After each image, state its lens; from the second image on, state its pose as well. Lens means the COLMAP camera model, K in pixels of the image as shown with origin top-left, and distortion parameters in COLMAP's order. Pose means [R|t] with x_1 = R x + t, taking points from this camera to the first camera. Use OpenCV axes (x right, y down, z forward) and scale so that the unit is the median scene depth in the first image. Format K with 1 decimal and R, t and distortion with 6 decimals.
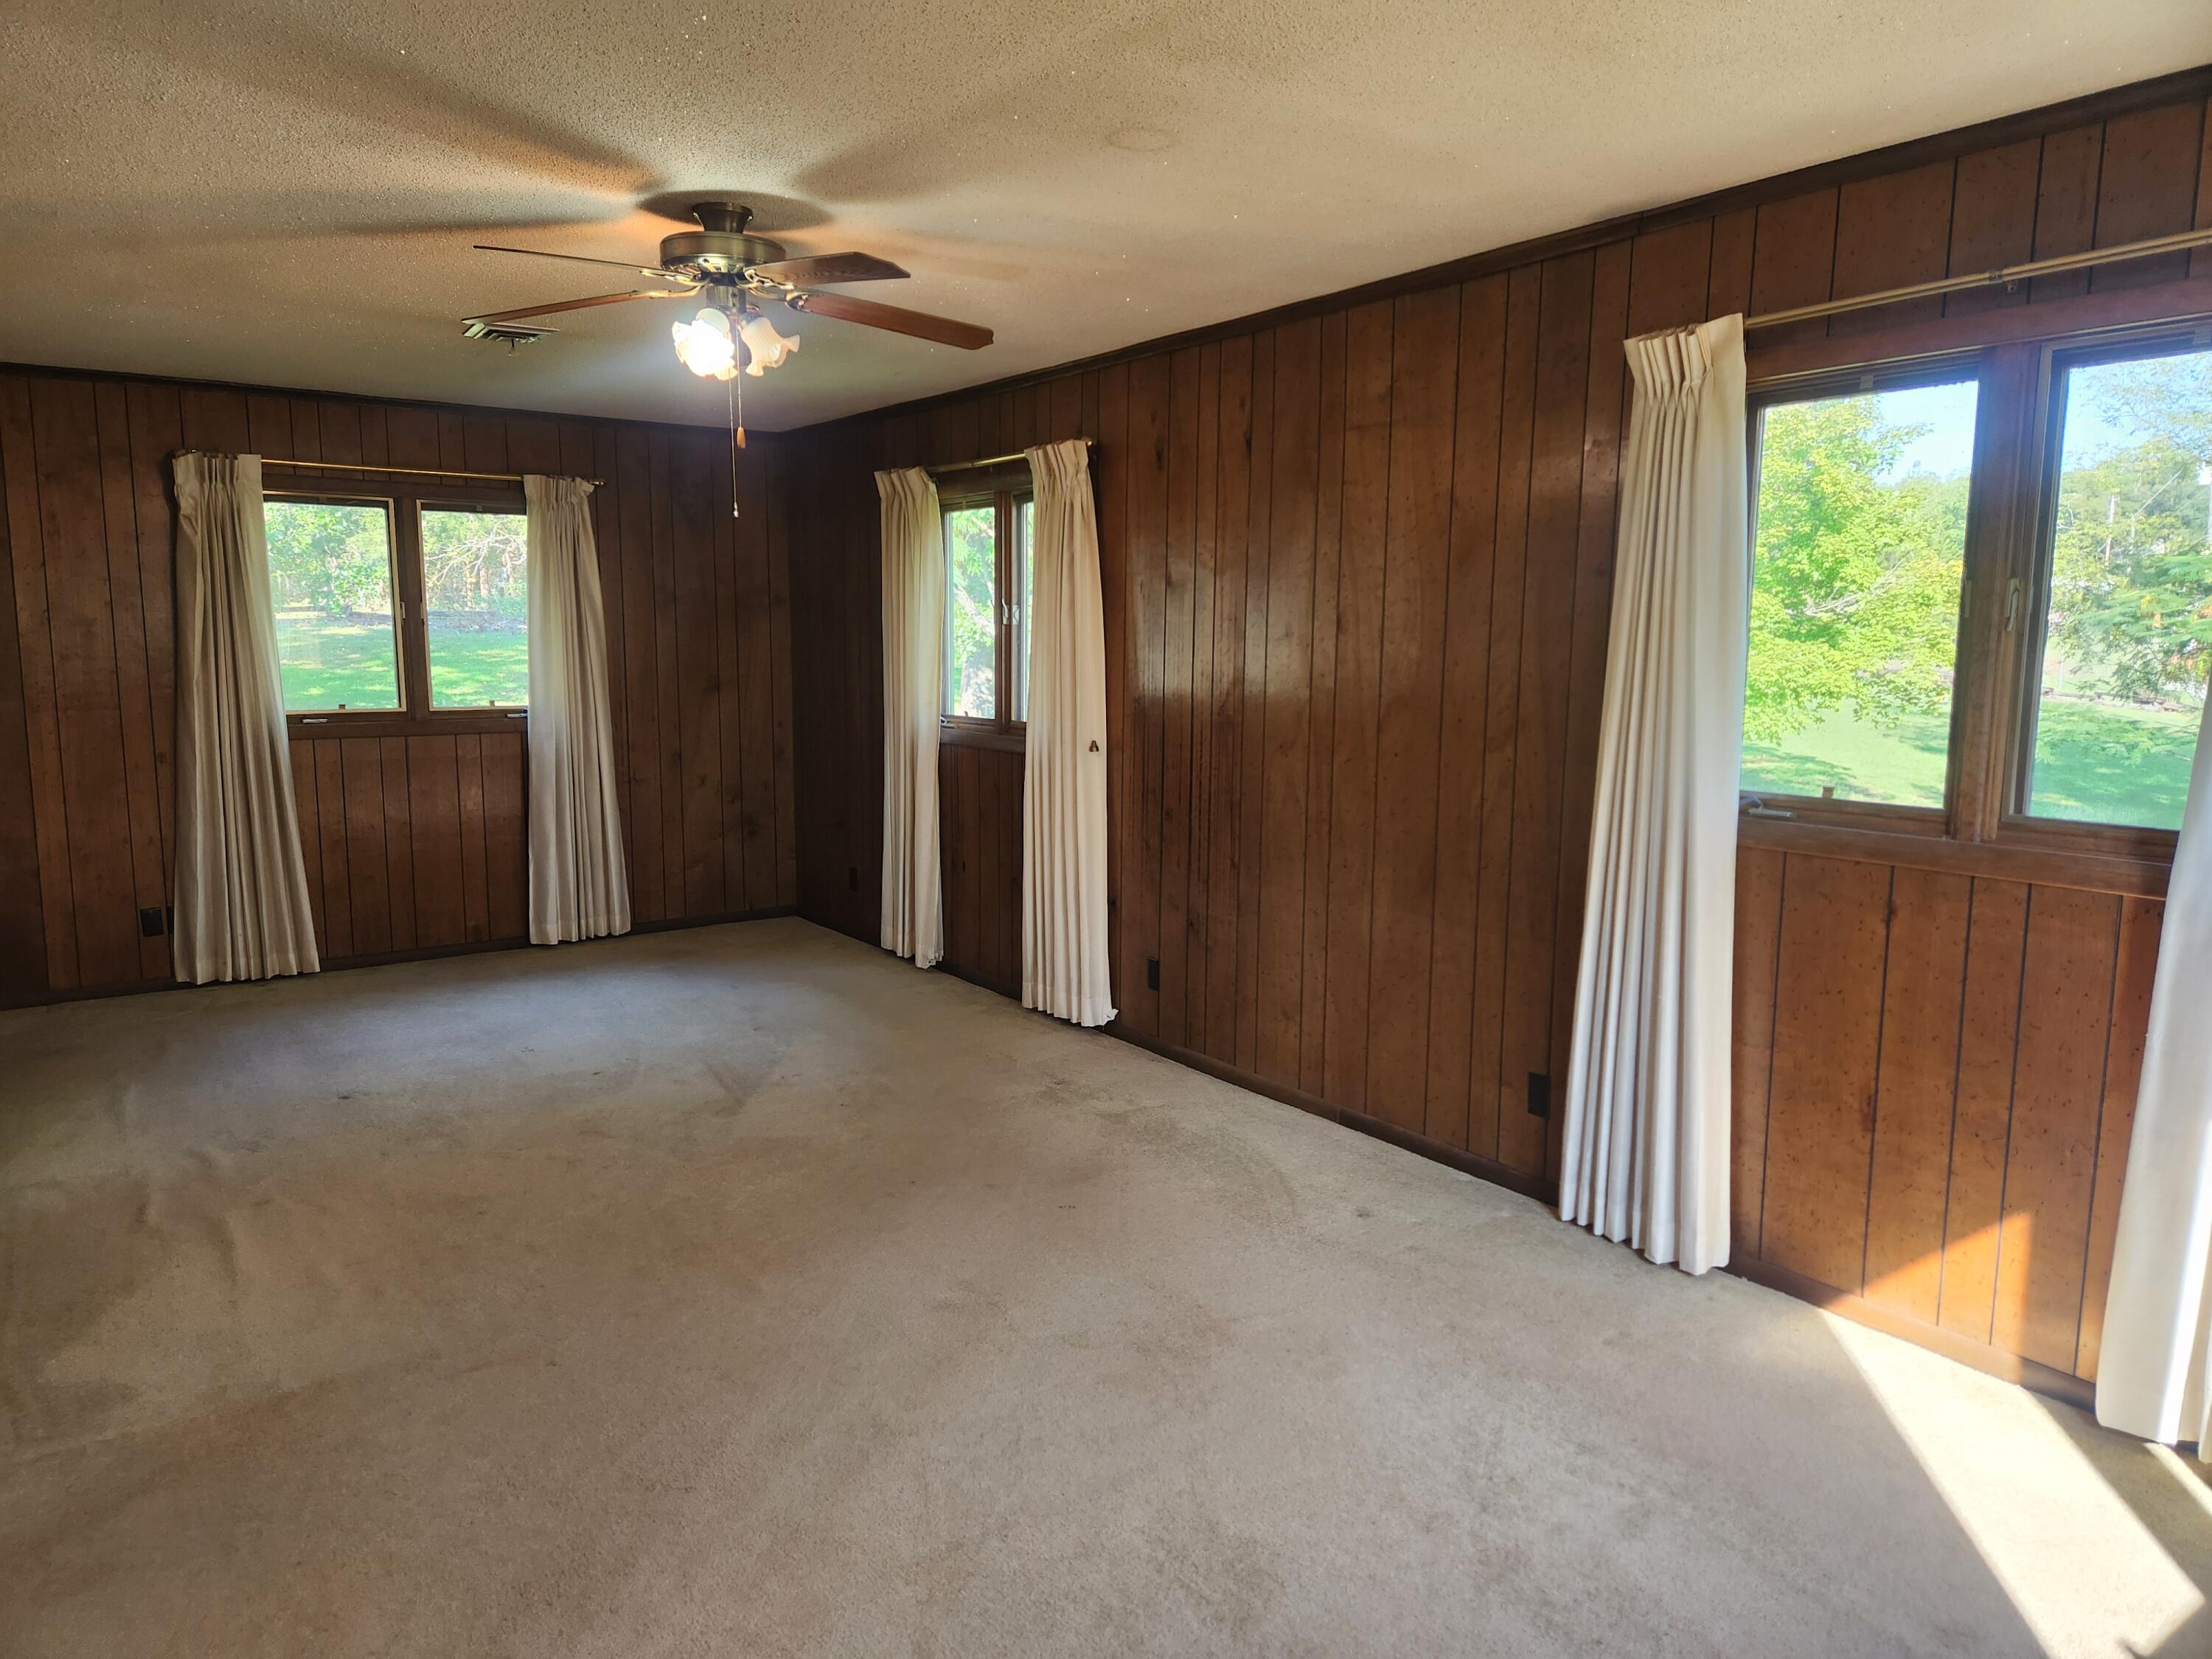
lens RADIAL K [[1479.8, 0, 1098.5], [0, 1479.8, 830.8], [0, 0, 1]] dist [0.059930, -0.019693]
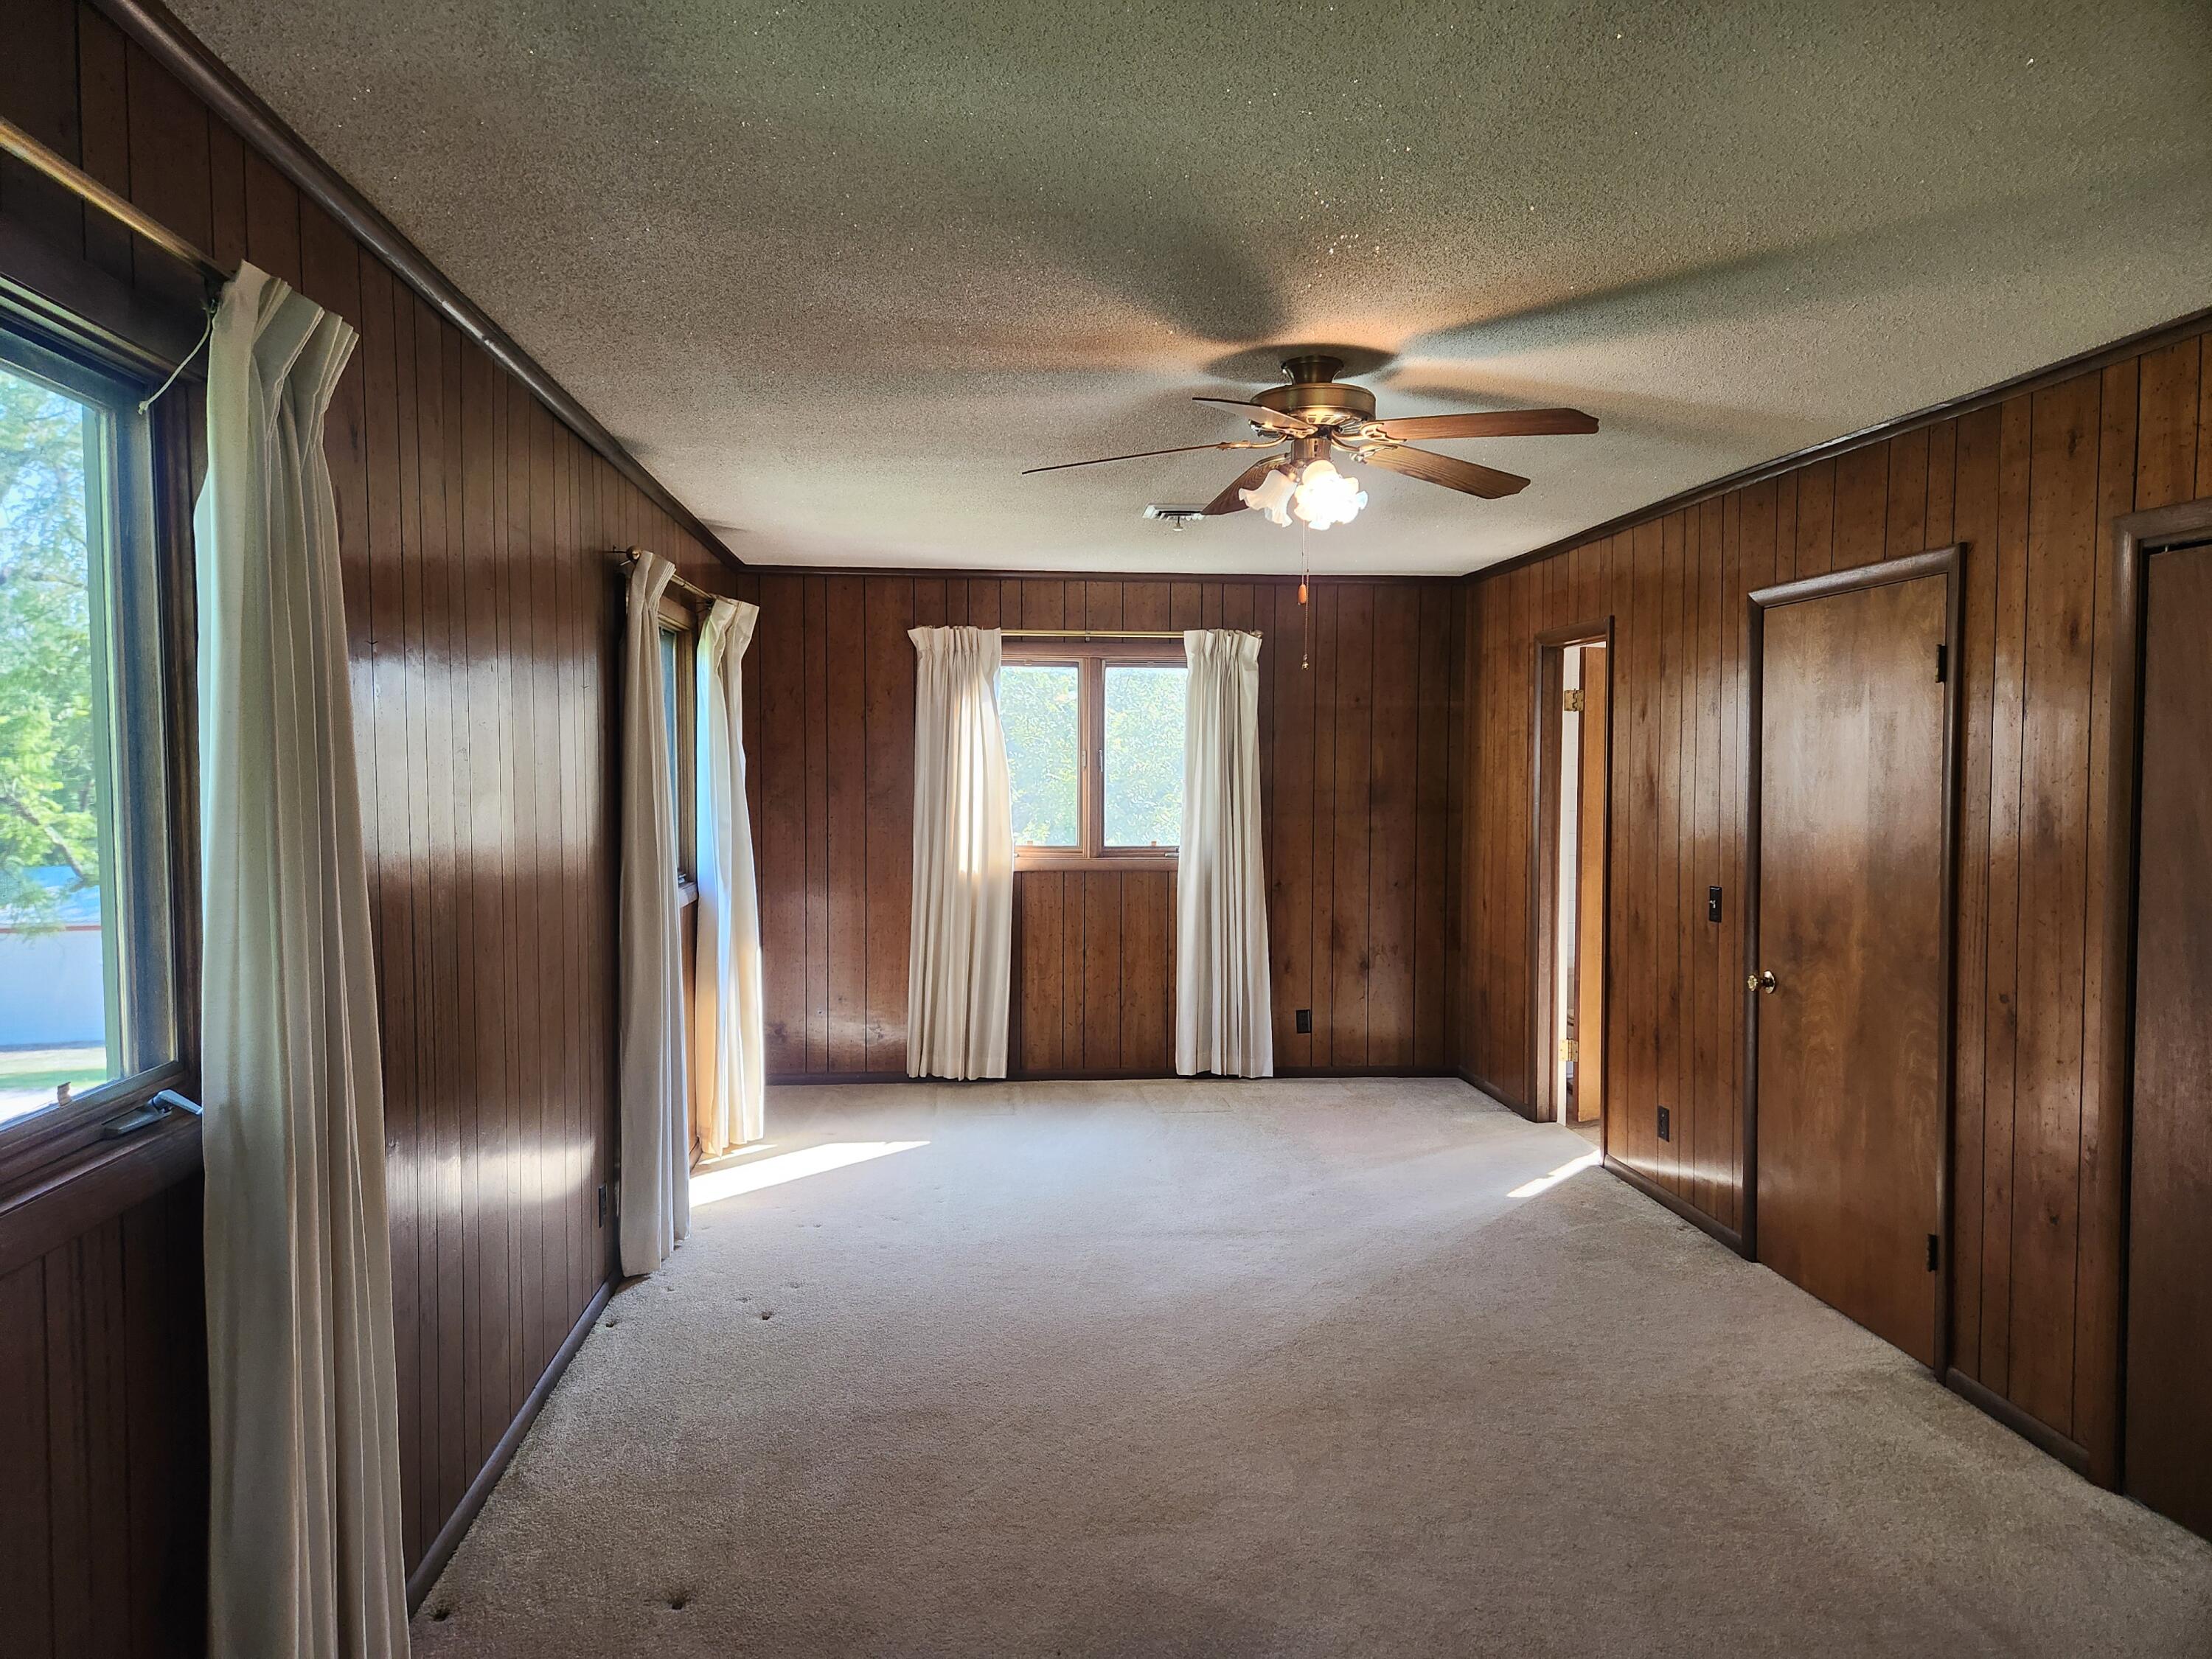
lens RADIAL K [[1479.8, 0, 1100.6], [0, 1479.8, 827.1], [0, 0, 1]] dist [0.059930, -0.019693]
pose [[-0.870316, -0.024513, 0.491883, -0.449646], [0.062157, 0.985307, 0.159080, -0.200855], [-0.488556, 0.169024, -0.856005, 1.417454]]
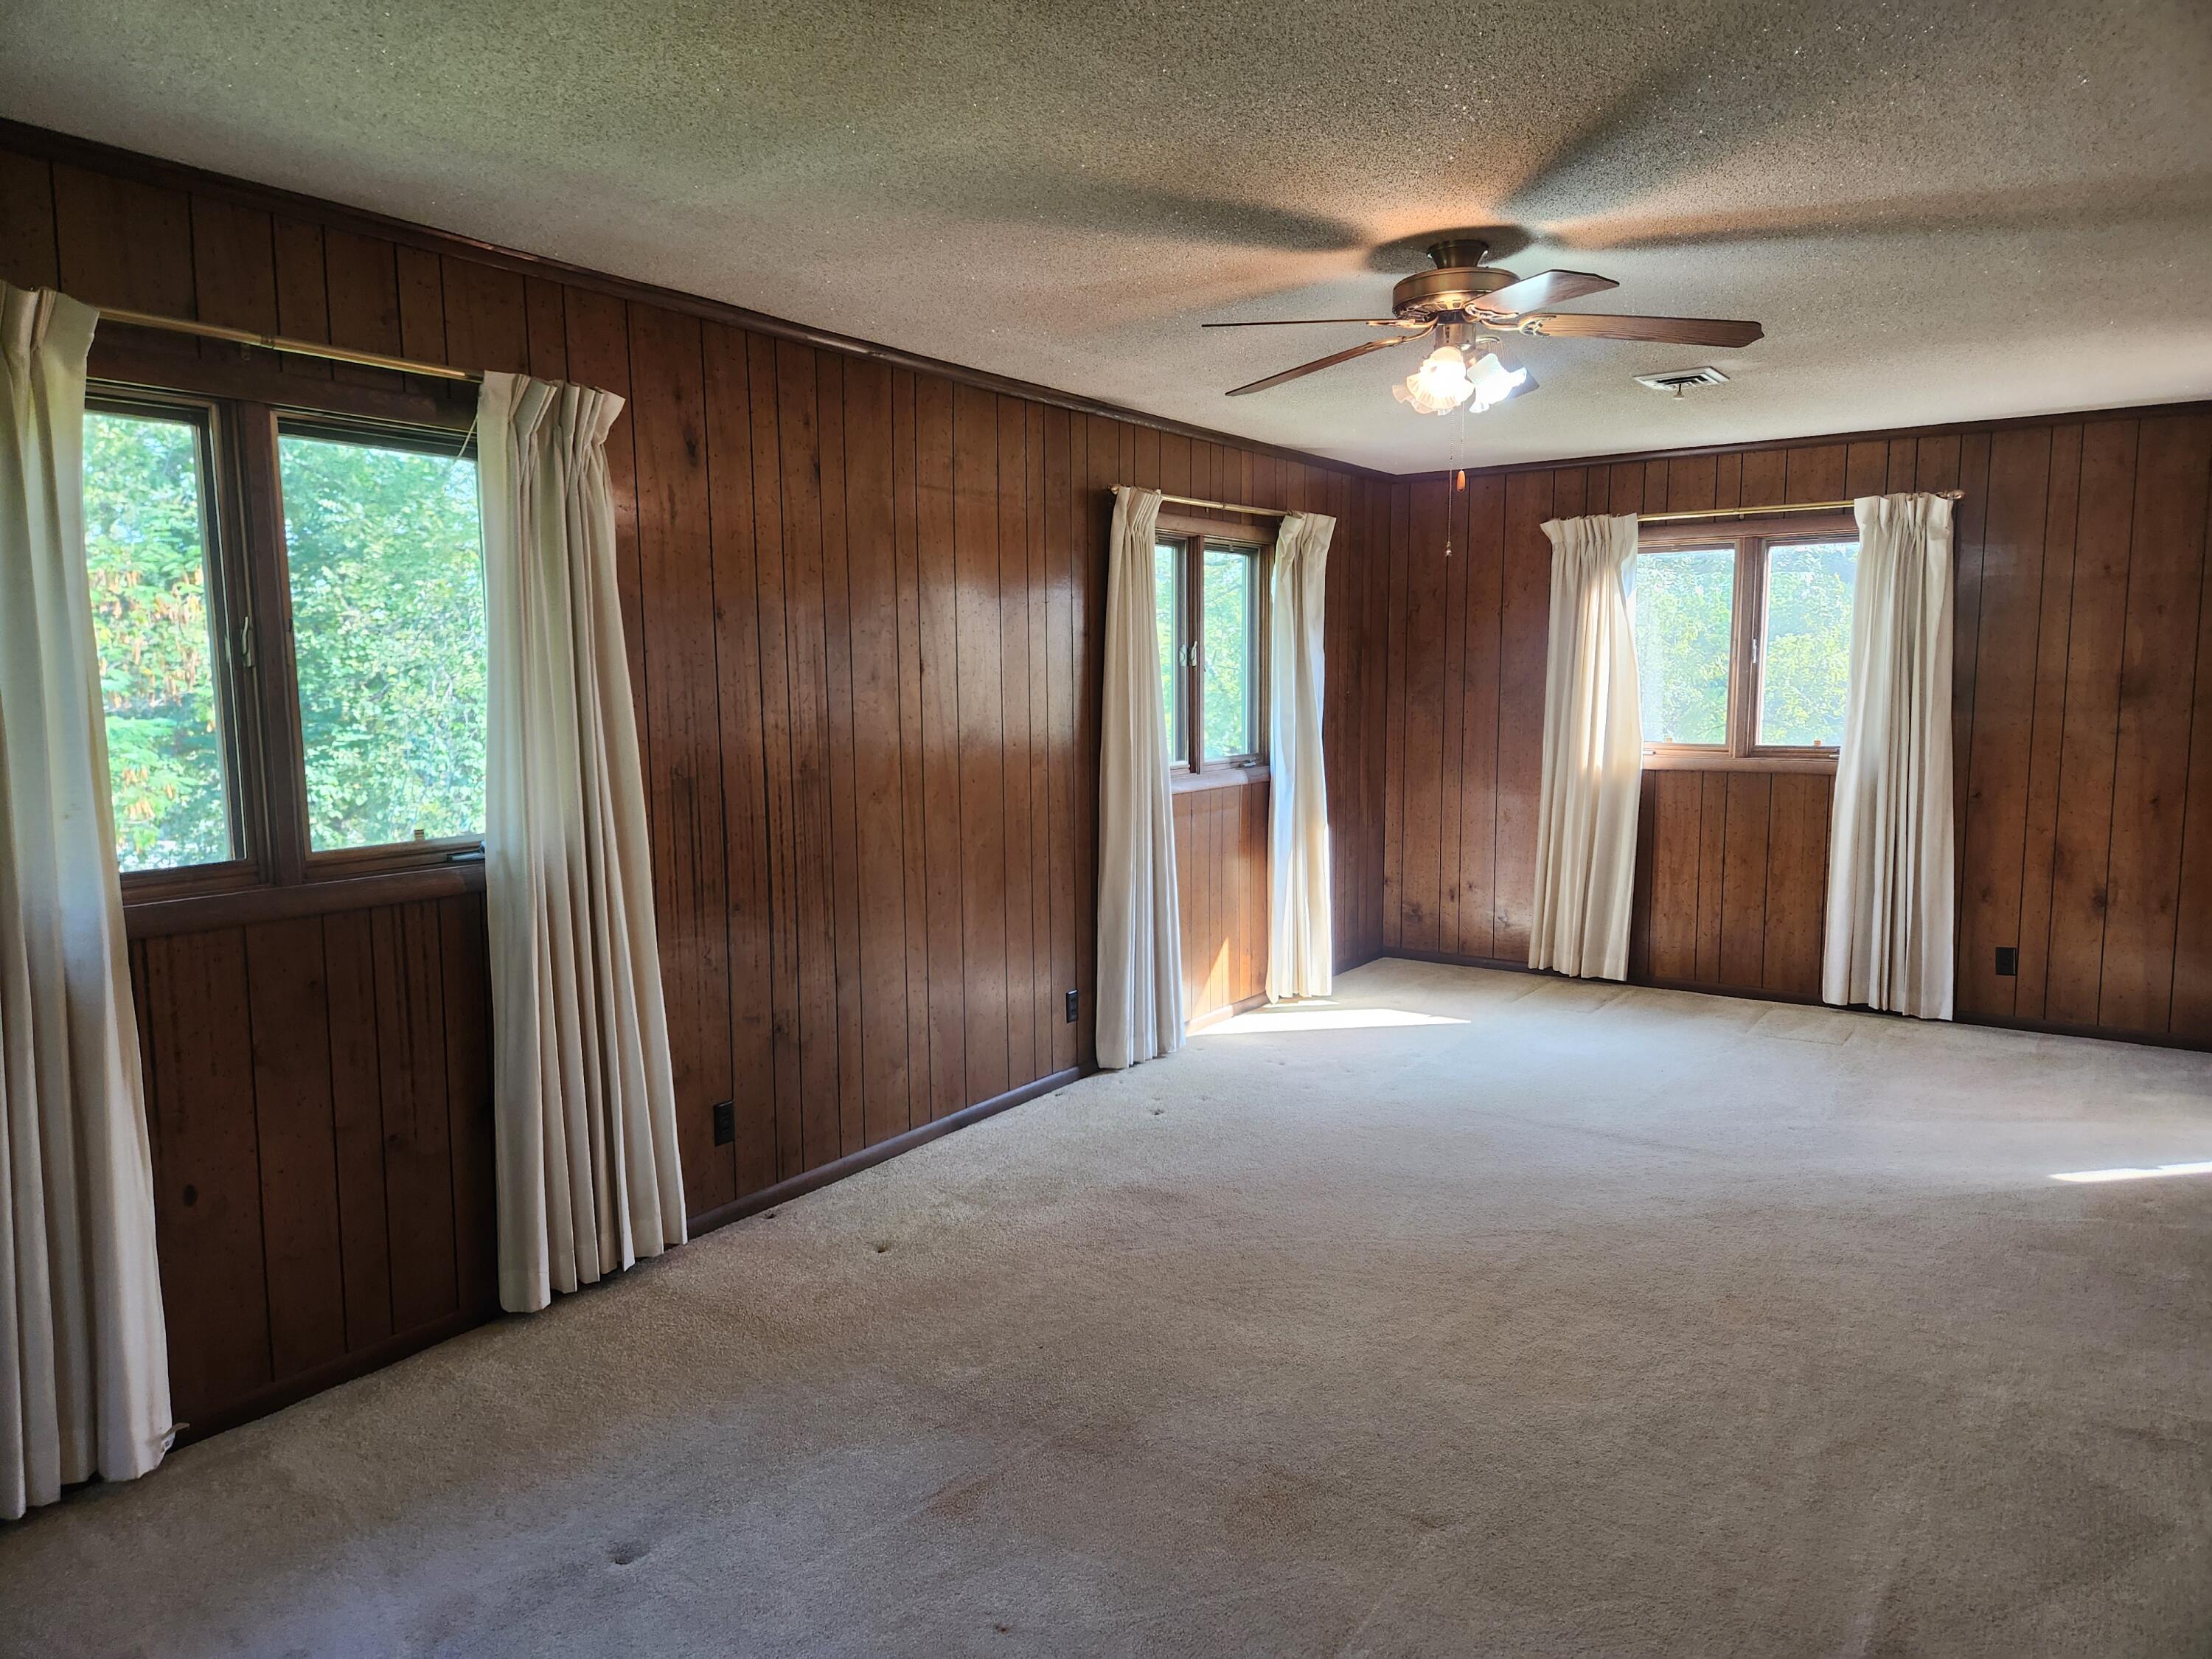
lens RADIAL K [[1479.8, 0, 1083.7], [0, 1479.8, 836.6], [0, 0, 1]] dist [0.059930, -0.019693]
pose [[-0.349260, -0.102491, 0.931404, -0.813113], [0.133560, 0.978406, 0.157746, -0.161018], [-0.927458, 0.179493, -0.328029, 1.174145]]
